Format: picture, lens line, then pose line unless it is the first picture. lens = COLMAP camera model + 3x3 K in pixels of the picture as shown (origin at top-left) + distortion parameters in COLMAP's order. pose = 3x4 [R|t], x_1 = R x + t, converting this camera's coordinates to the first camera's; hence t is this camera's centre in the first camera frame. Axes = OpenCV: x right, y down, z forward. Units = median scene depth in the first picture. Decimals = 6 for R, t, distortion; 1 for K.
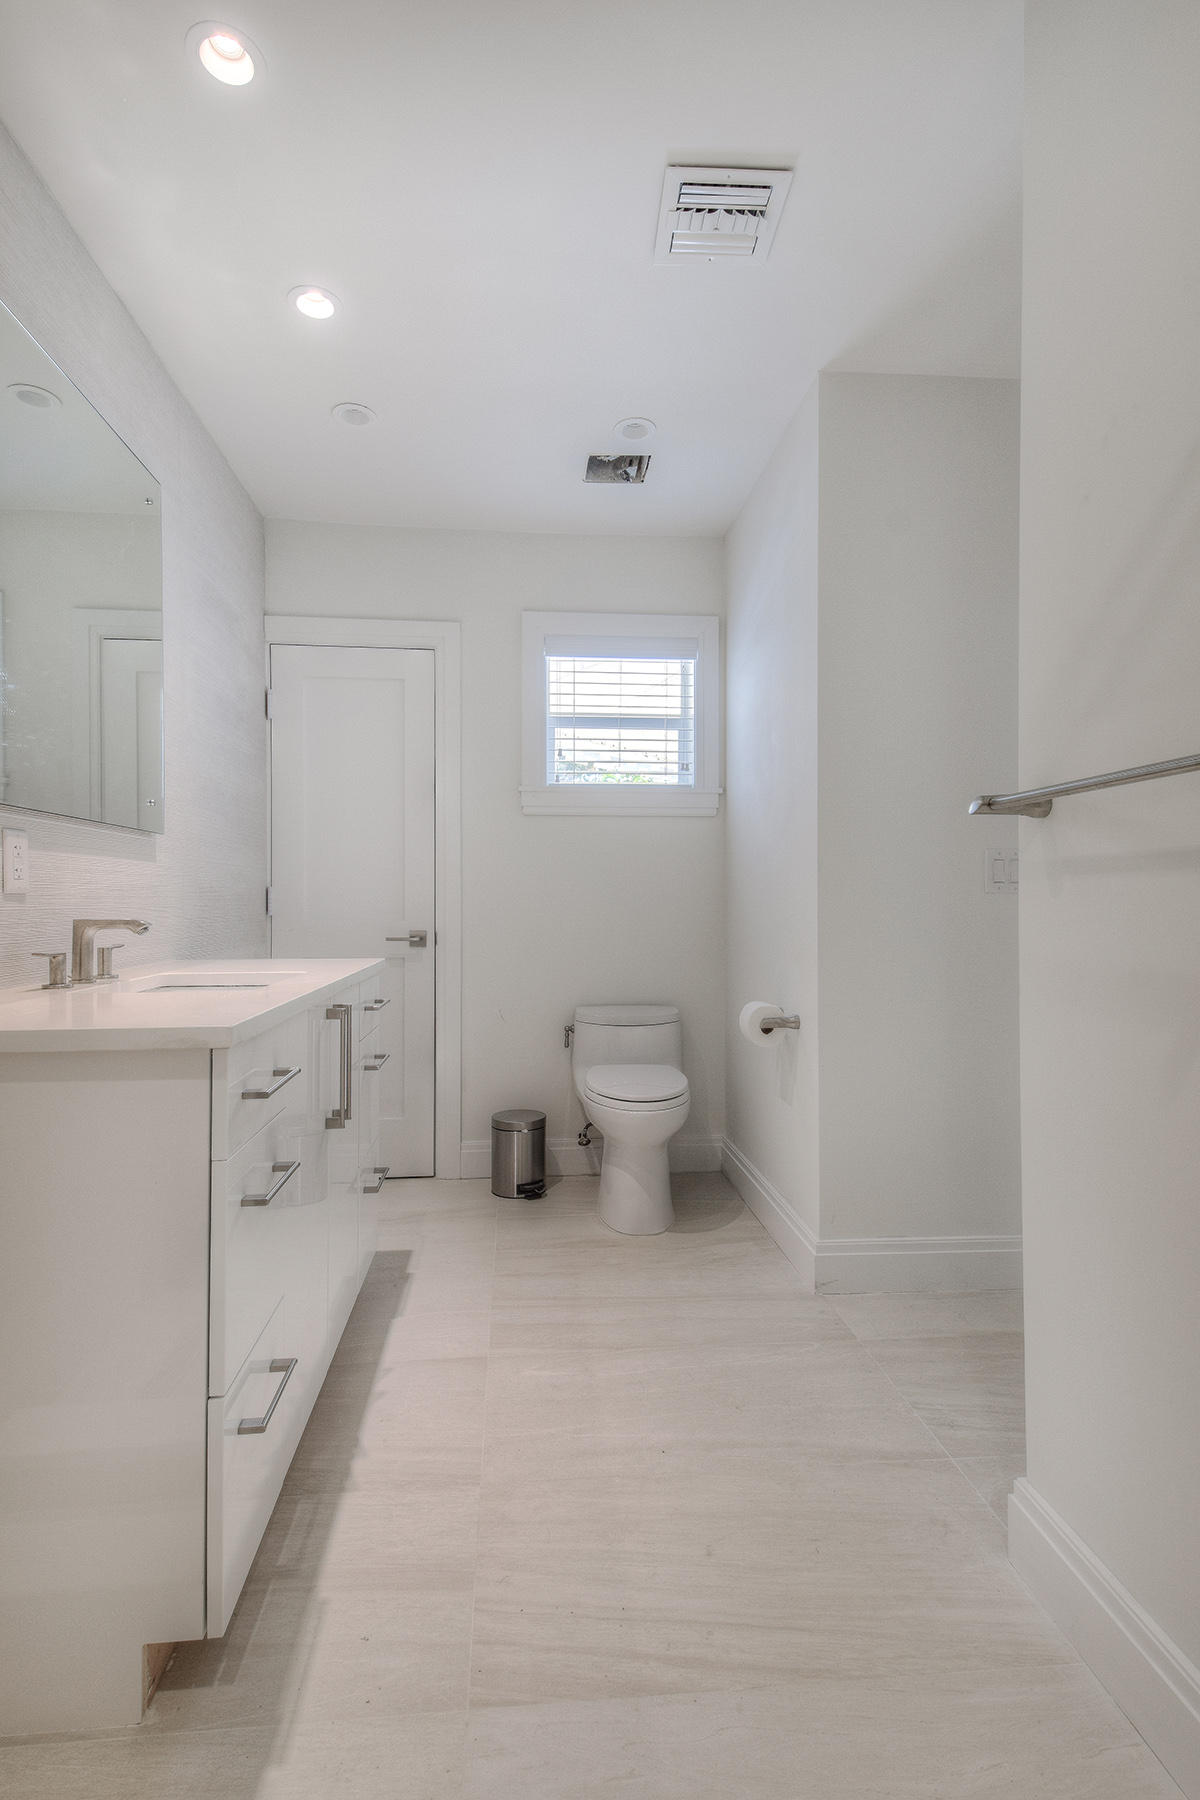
lens RADIAL K [[882.7, 0, 578.5], [0, 882.7, 903.1], [0, 0, 1]] dist [0.046301, -0.018581]
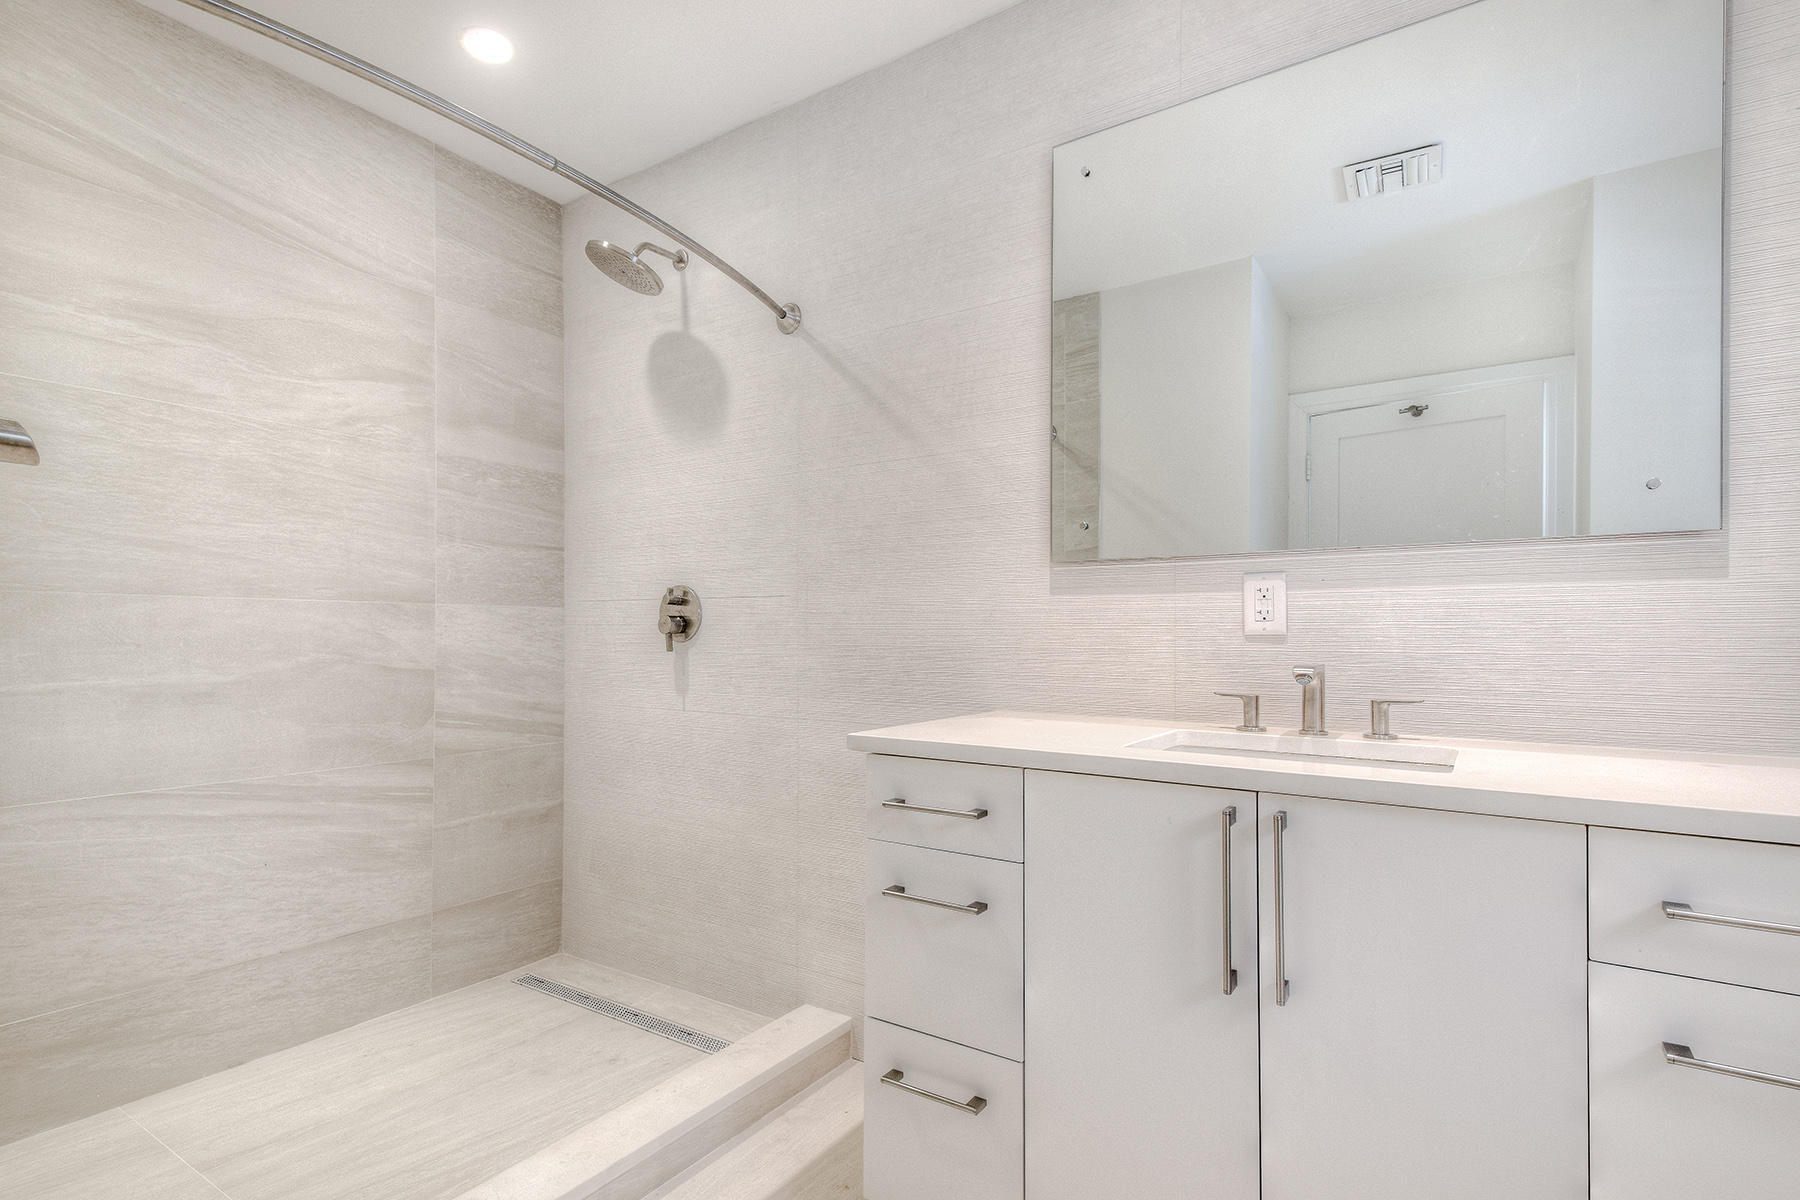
lens RADIAL K [[882.7, 0, 910.1], [0, 882.7, 628.2], [0, 0, 1]] dist [0.046301, -0.018581]
pose [[-0.620446, 0.001958, -0.784247, 0.417905], [0.000299, 0.999997, 0.002260, -0.021130], [0.784249, 0.001168, -0.620445, 1.312718]]
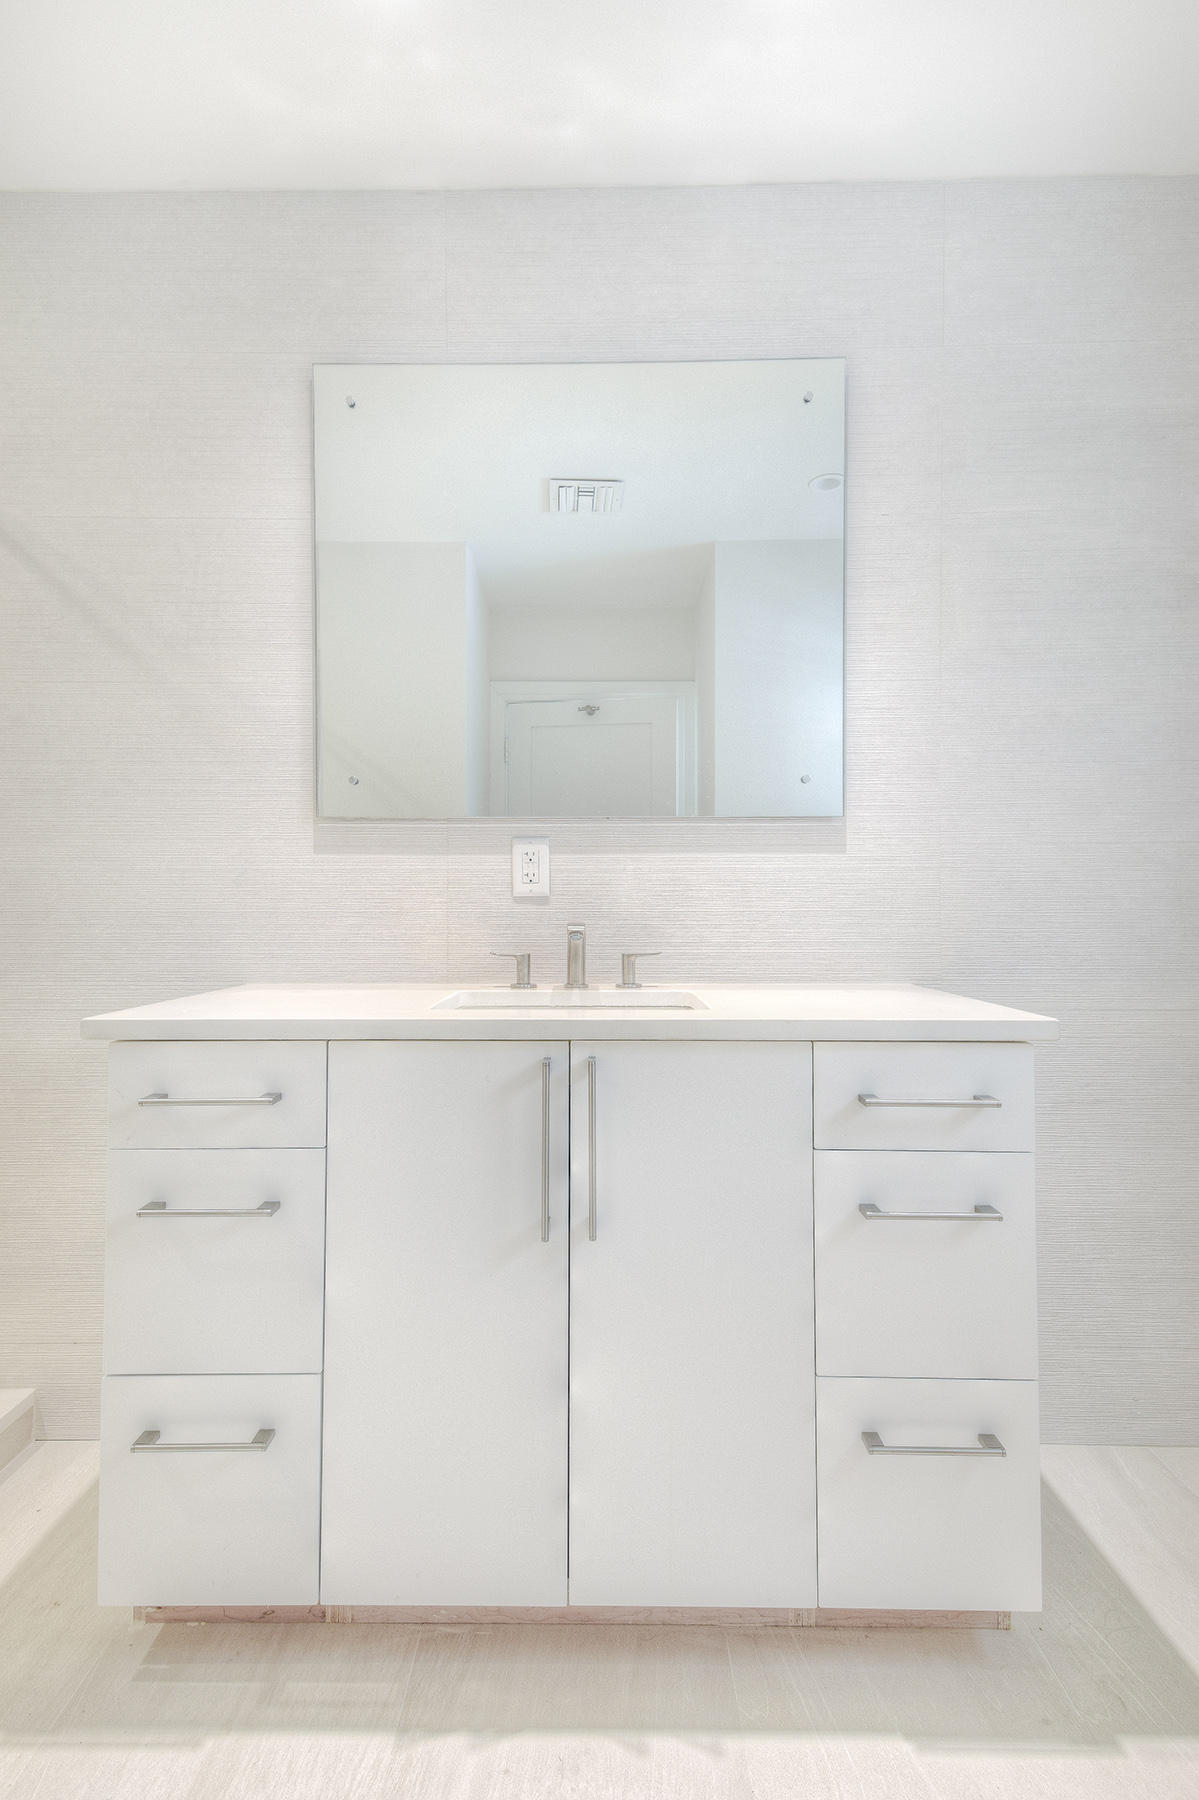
lens RADIAL K [[882.7, 0, 578.0], [0, 882.7, 903.1], [0, 0, 1]] dist [0.046301, -0.018581]
pose [[-0.091905, -0.003511, -0.995762, 0.421259], [0.001163, 0.999993, -0.003633, 0.000789], [0.995767, -0.001492, -0.091900, 1.154419]]
